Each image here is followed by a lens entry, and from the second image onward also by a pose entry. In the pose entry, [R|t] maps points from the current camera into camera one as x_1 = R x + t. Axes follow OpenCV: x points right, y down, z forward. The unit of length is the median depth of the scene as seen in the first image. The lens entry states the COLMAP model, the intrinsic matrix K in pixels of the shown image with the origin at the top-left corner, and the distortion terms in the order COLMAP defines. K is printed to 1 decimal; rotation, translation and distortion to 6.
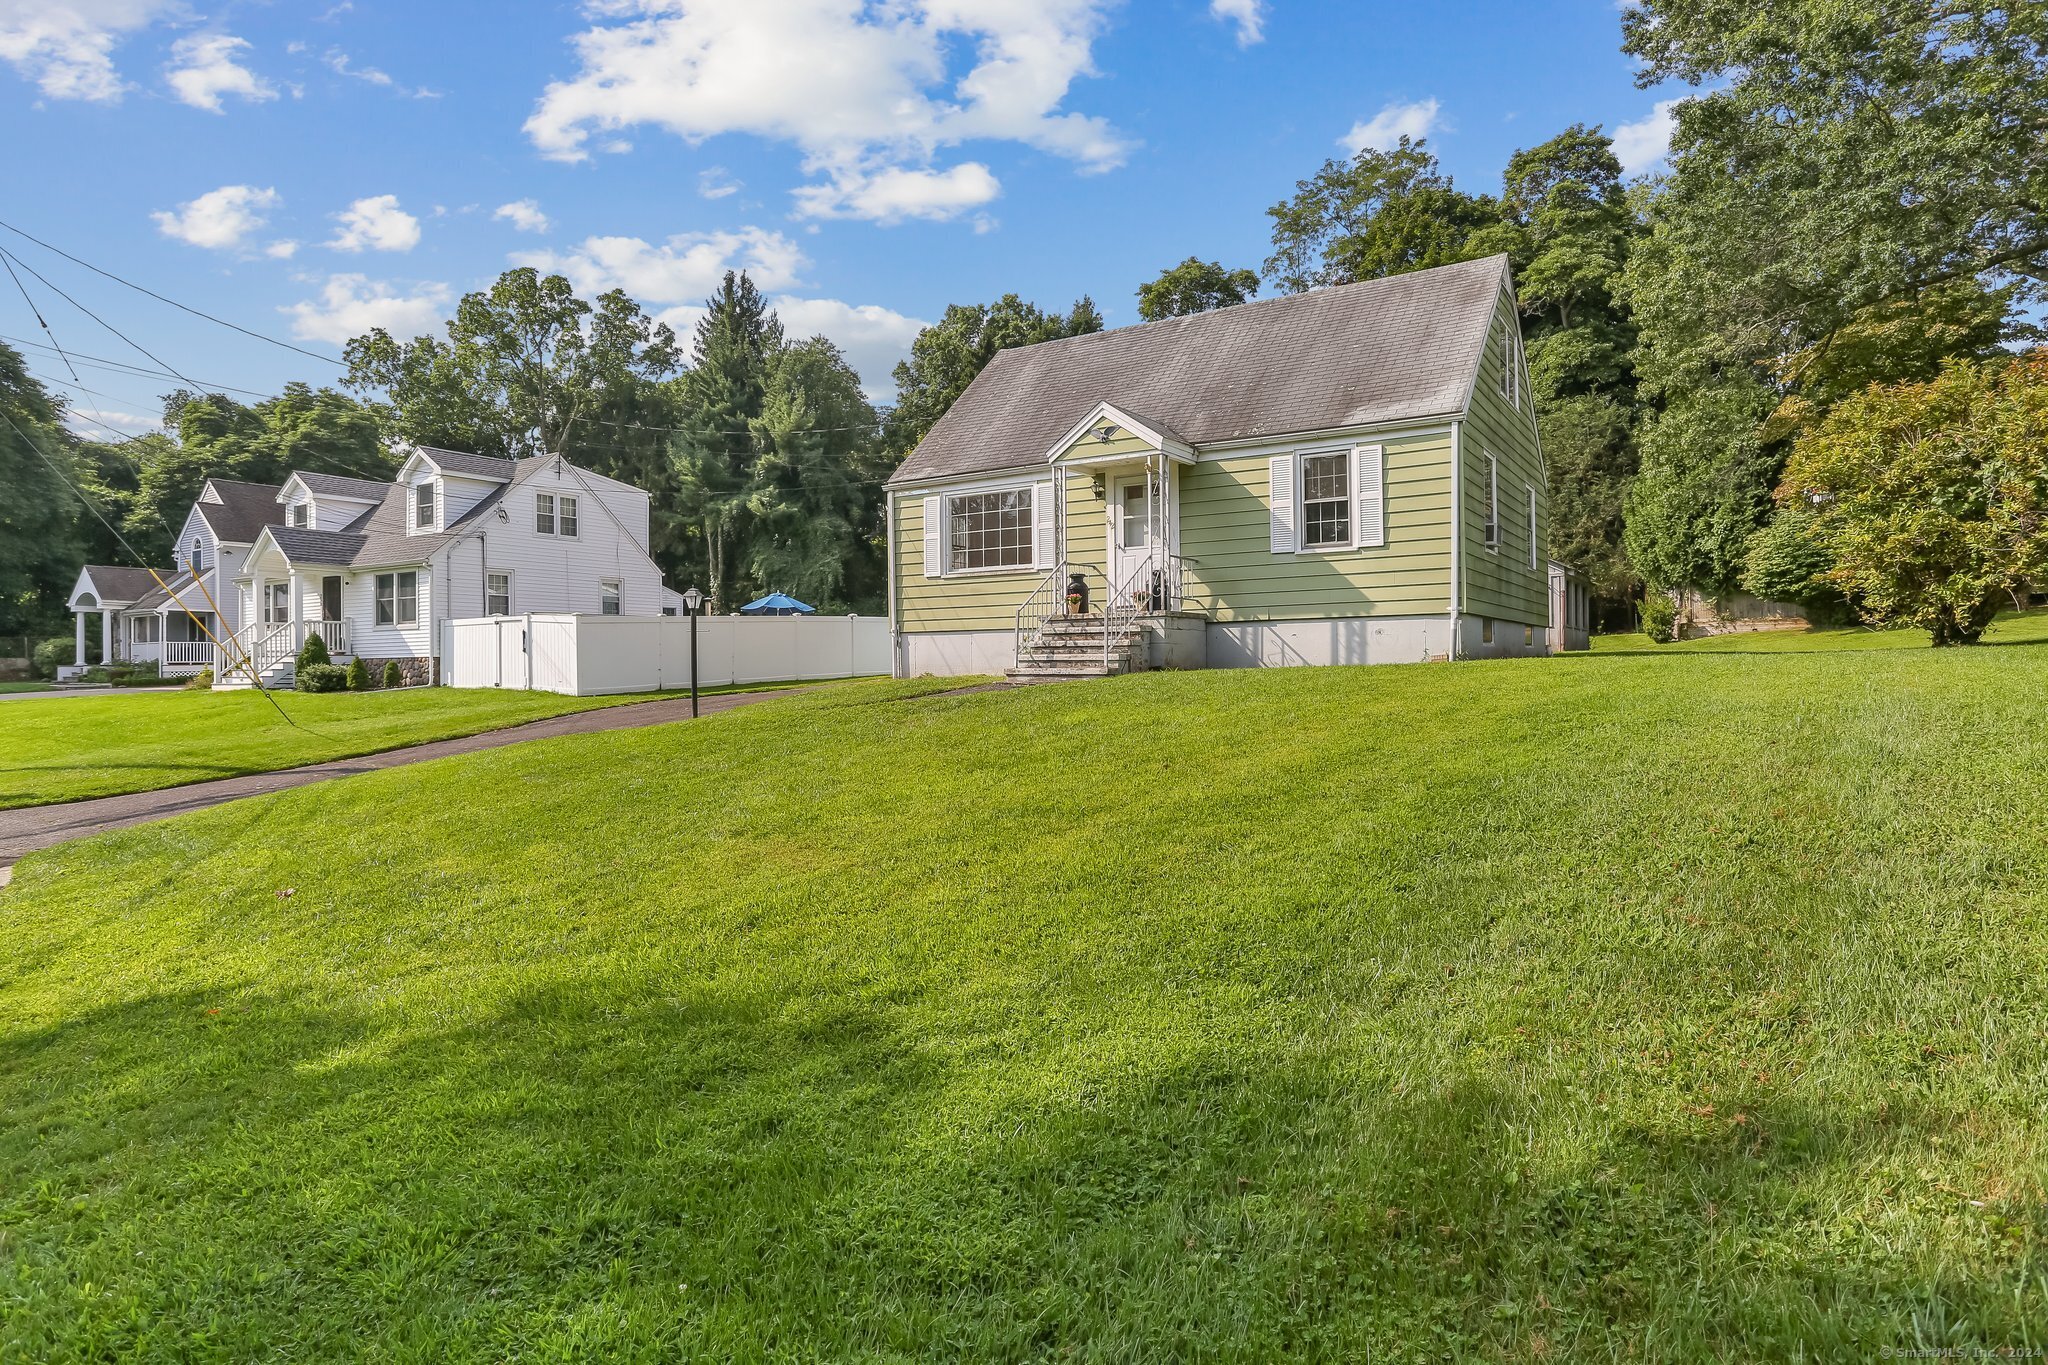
lens RADIAL K [[1133.0, 0, 1026.3], [0, 1133.0, 680.5], [0, 0, 1]] dist [-0.010151, 0.001653]
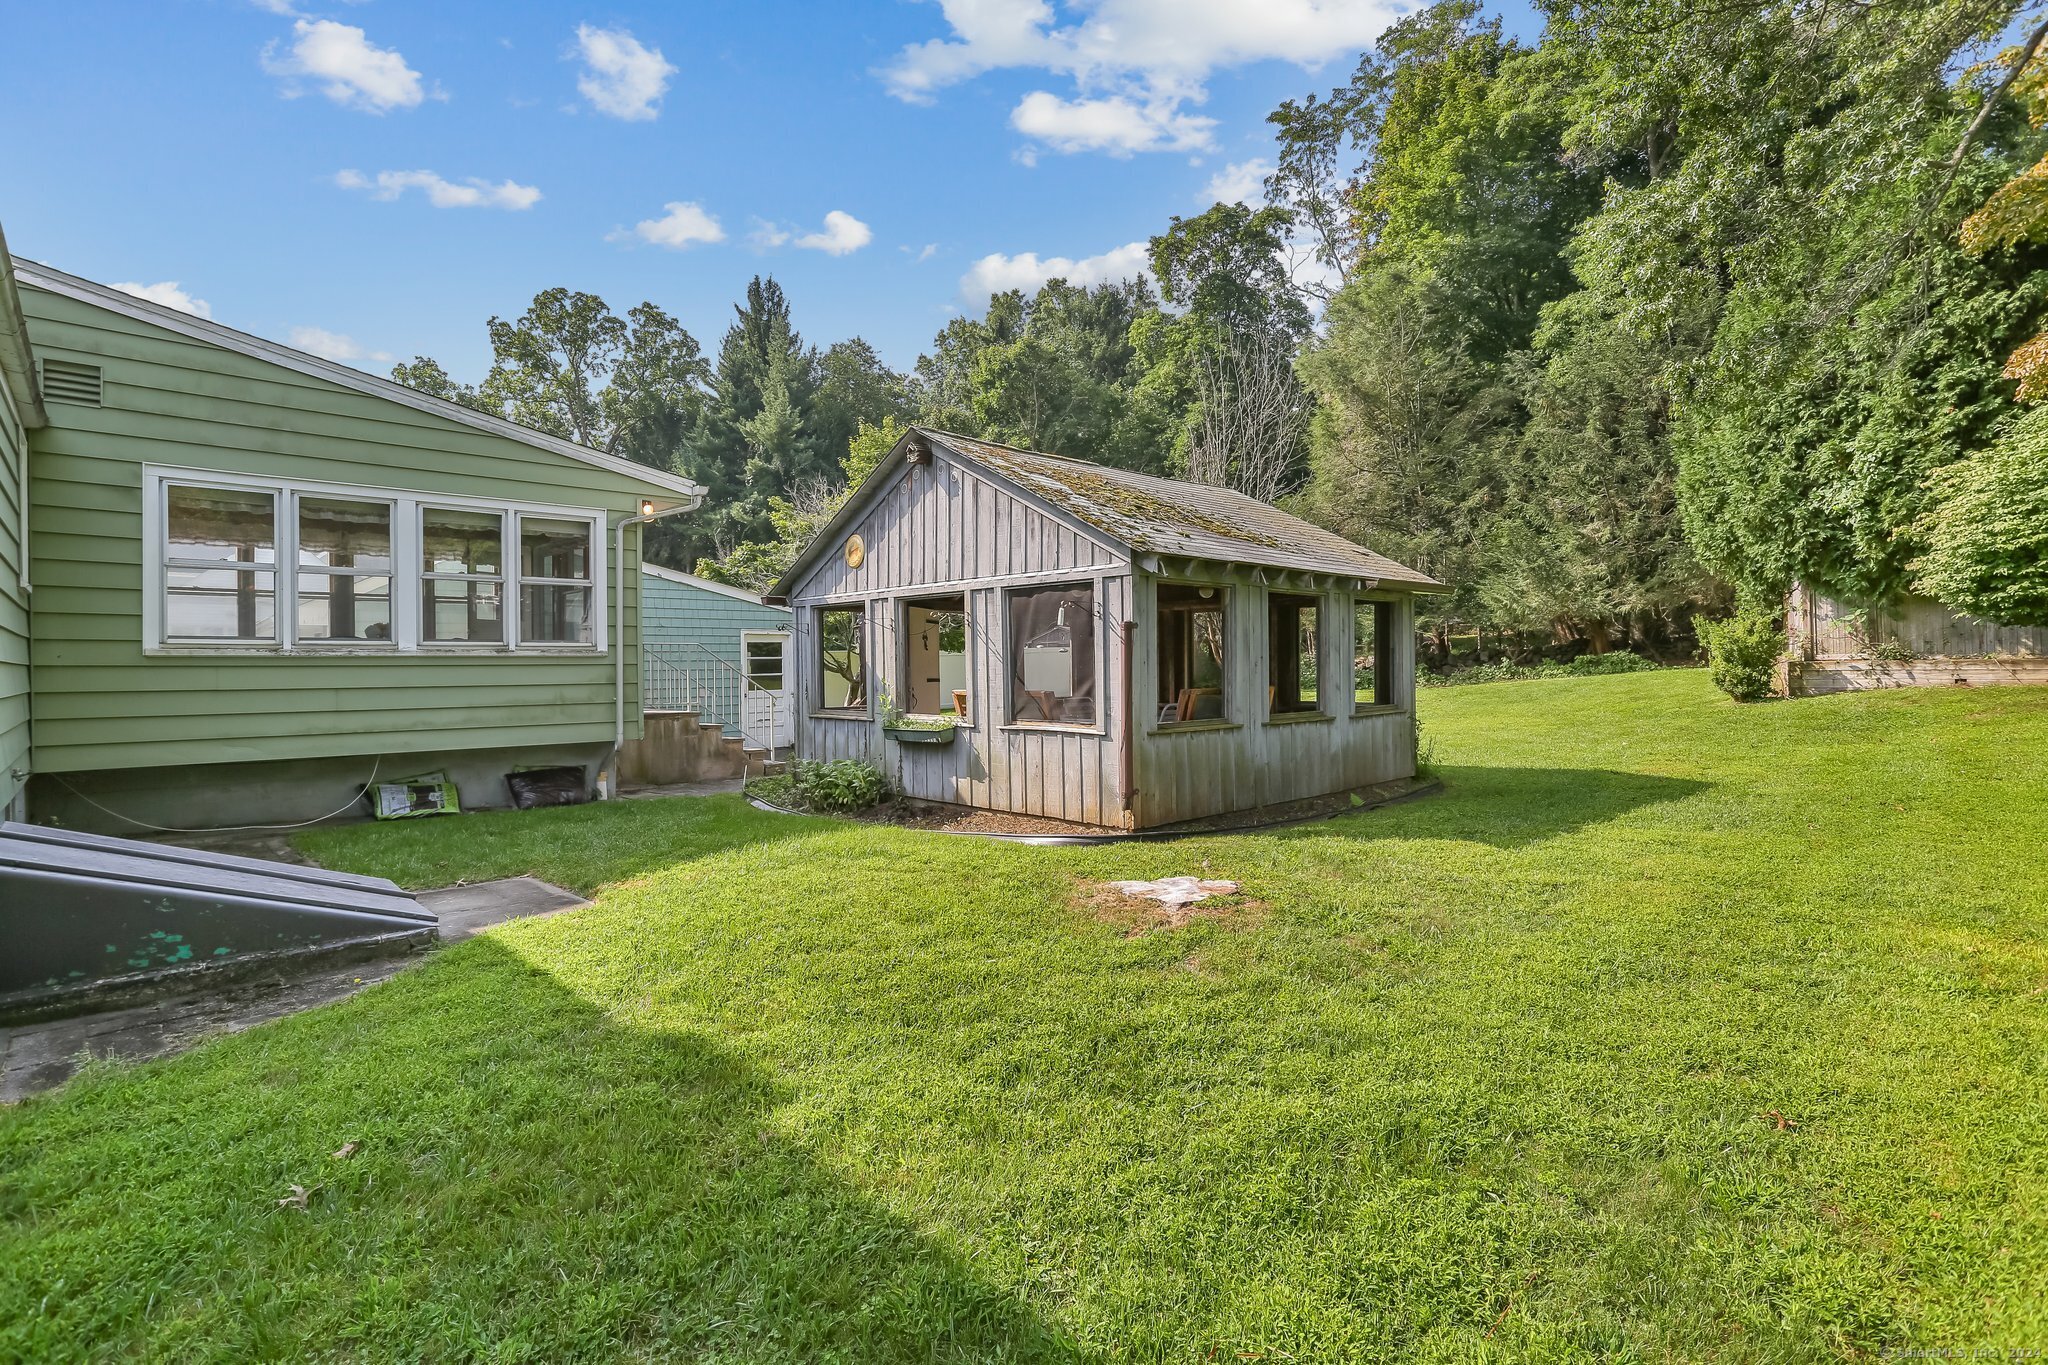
lens RADIAL K [[986.7, 0, 1024.9], [0, 986.7, 671.6], [0, 0, 1]] dist [-0.044787, 0.028083]
pose [[0.972392, 0.002747, -0.233337, 0.607525], [-0.002870, 0.999996, -0.000188, -0.078335], [0.233335, 0.000852, 0.972396, 0.873232]]
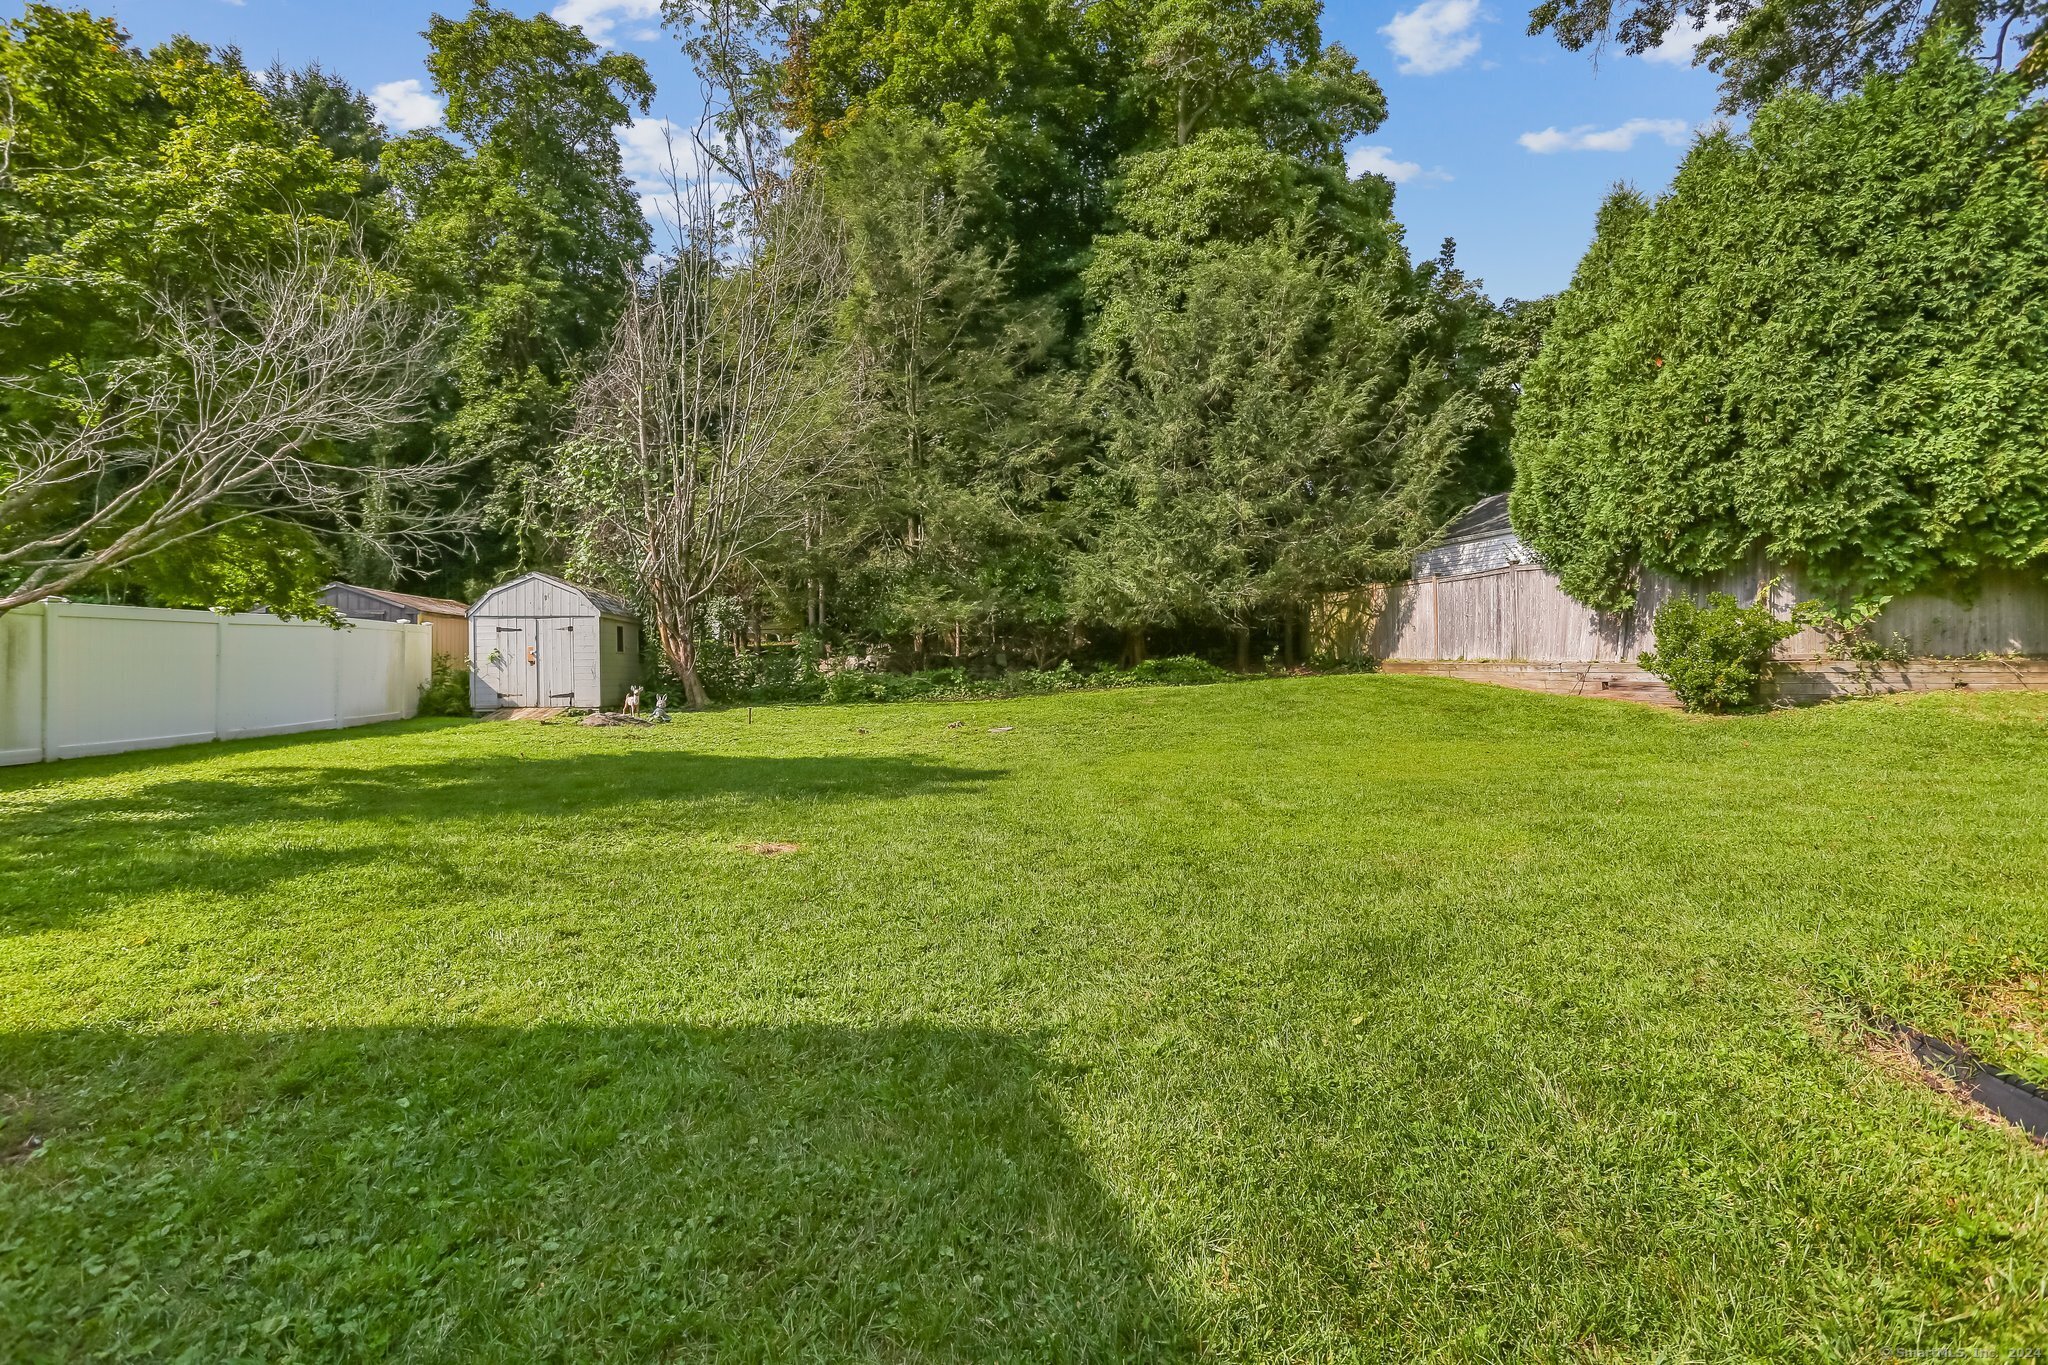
lens RADIAL K [[986.7, 0, 1022.1], [0, 986.7, 672.4], [0, 0, 1]] dist [-0.044787, 0.028083]
pose [[0.841007, 0.015957, 0.540789, 0.312458], [-0.007518, 0.999813, -0.017810, -0.067750], [-0.540972, 0.010912, 0.840970, 1.471561]]
